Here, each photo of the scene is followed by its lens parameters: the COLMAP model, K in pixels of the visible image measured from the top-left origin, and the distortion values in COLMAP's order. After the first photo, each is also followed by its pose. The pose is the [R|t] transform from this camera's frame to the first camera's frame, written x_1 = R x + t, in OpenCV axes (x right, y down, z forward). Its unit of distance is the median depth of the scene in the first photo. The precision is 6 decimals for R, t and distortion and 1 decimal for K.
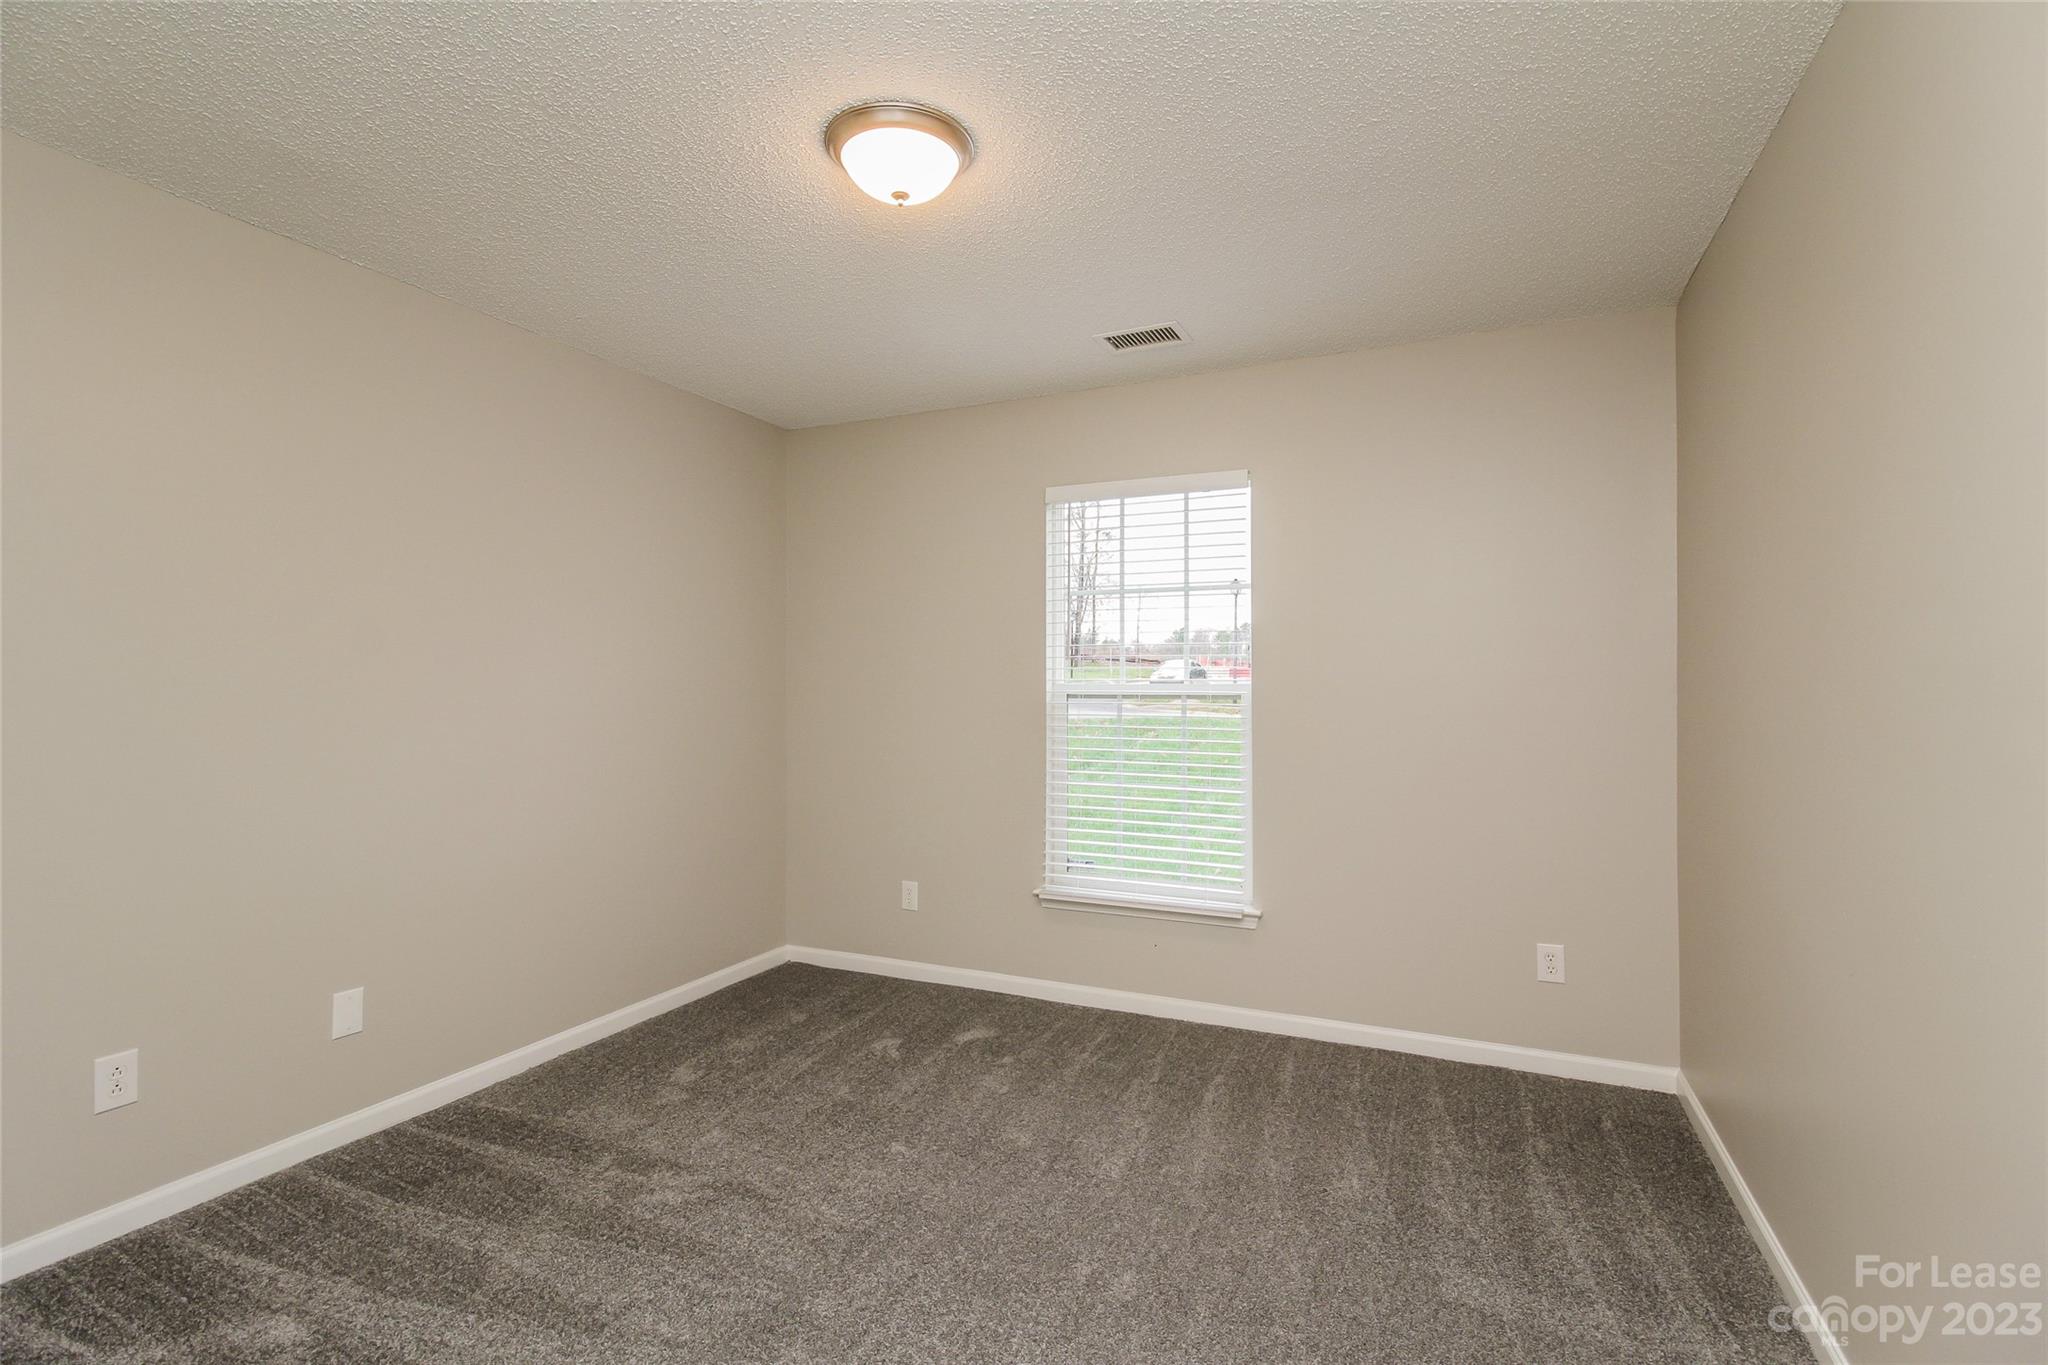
lens RADIAL K [[939.3, 0, 1042.8], [0, 939.3, 682.7], [0, 0, 1]] dist [0.002371, -0.008070]
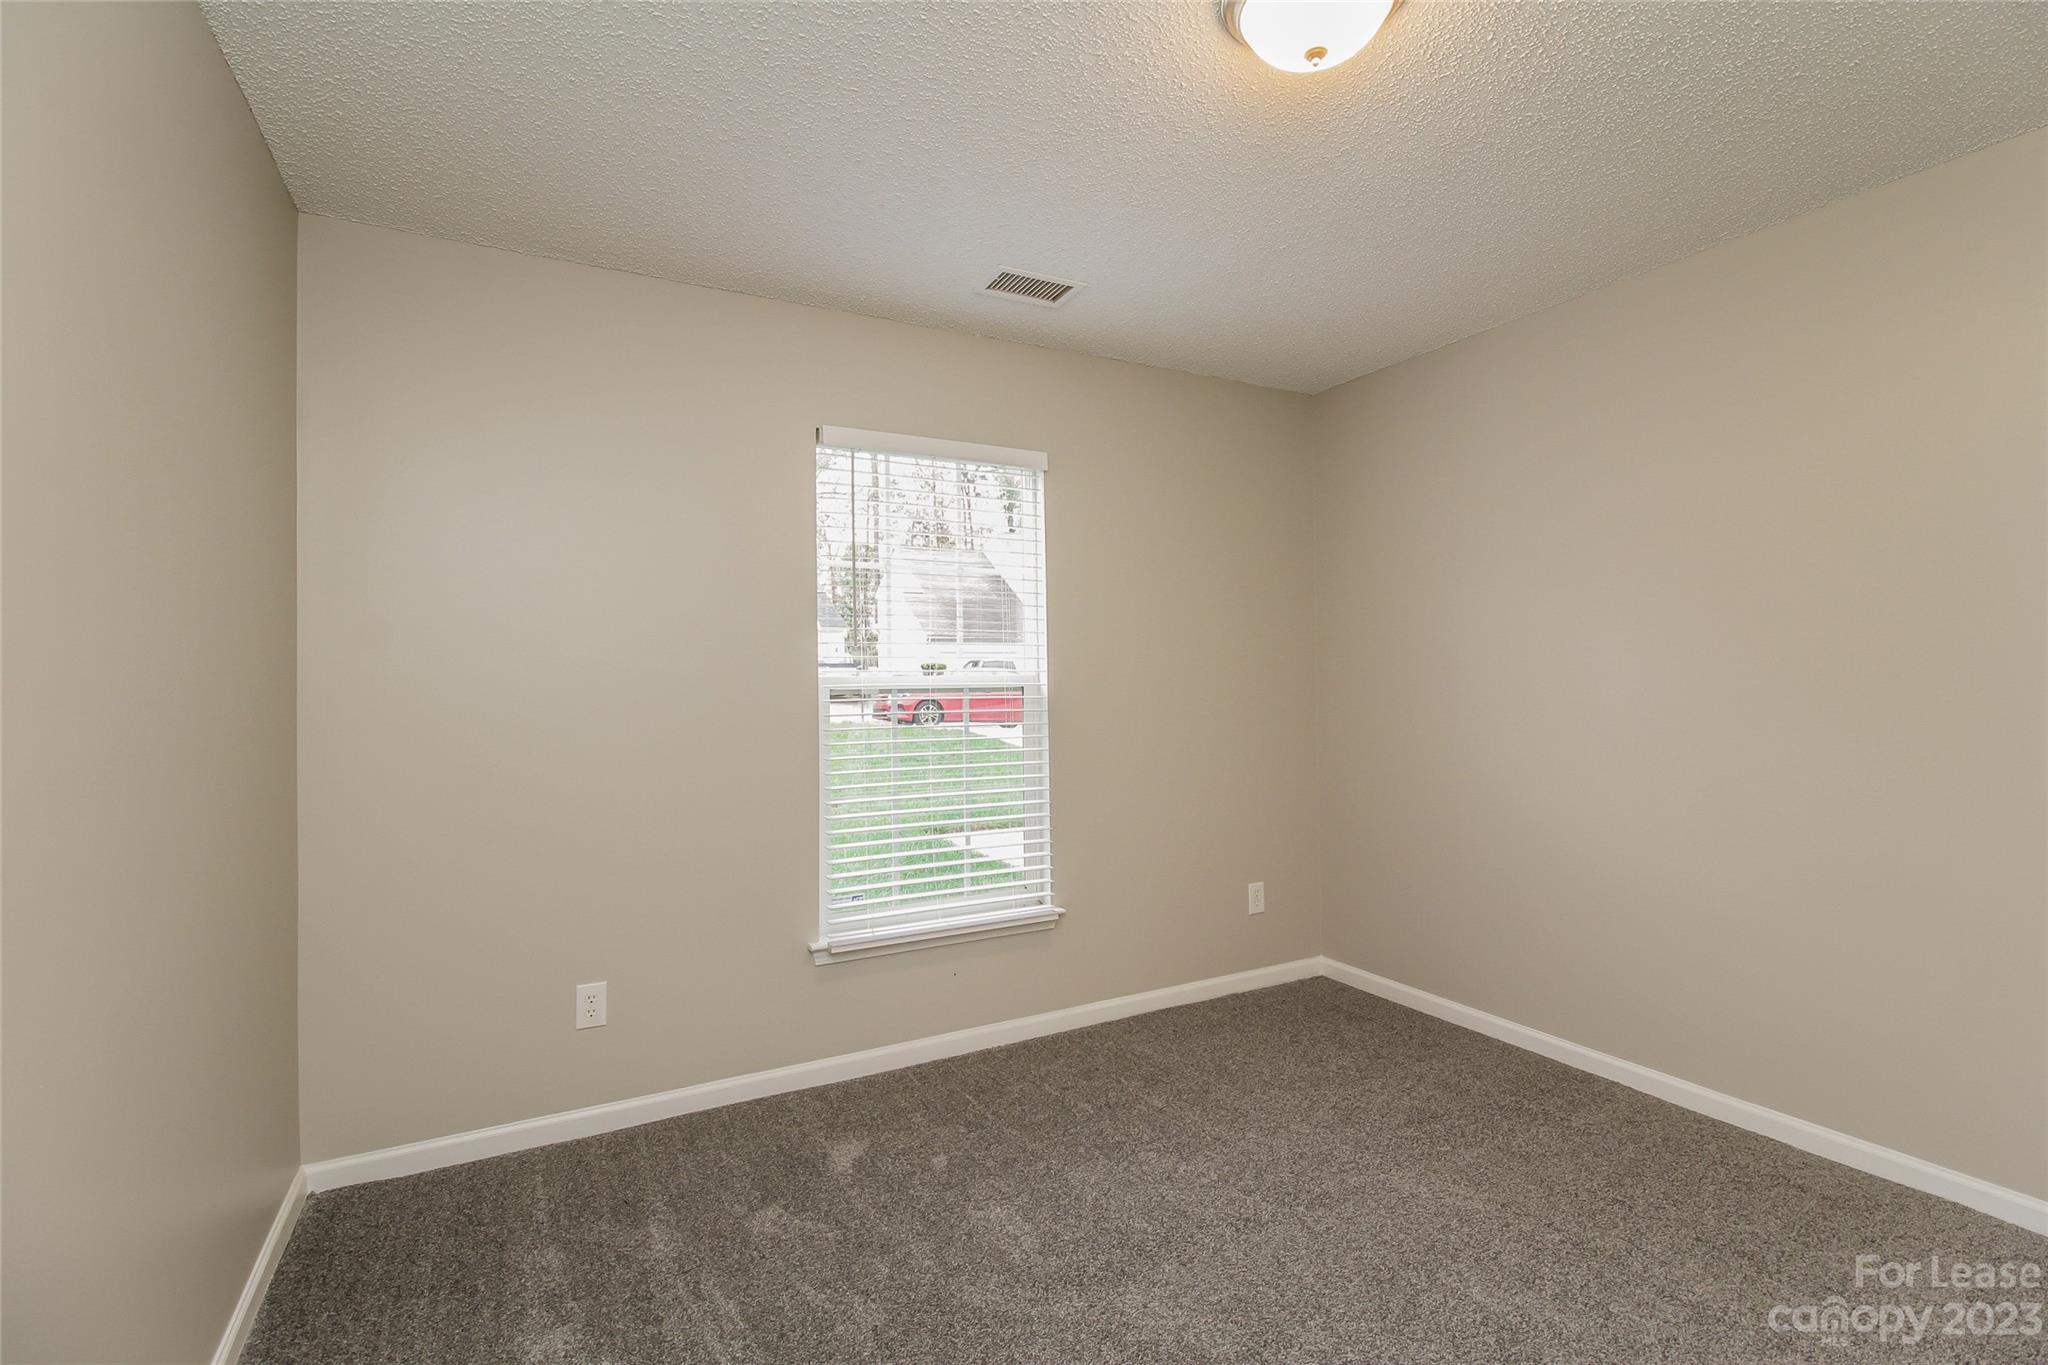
lens RADIAL K [[939.3, 0, 1037.8], [0, 939.3, 679.7], [0, 0, 1]] dist [0.002371, -0.008070]
pose [[0.593773, -0.007043, 0.804602, -0.542791], [0.001678, 0.999970, 0.007515, -0.002521], [-0.804631, -0.003112, 0.593767, 0.418923]]
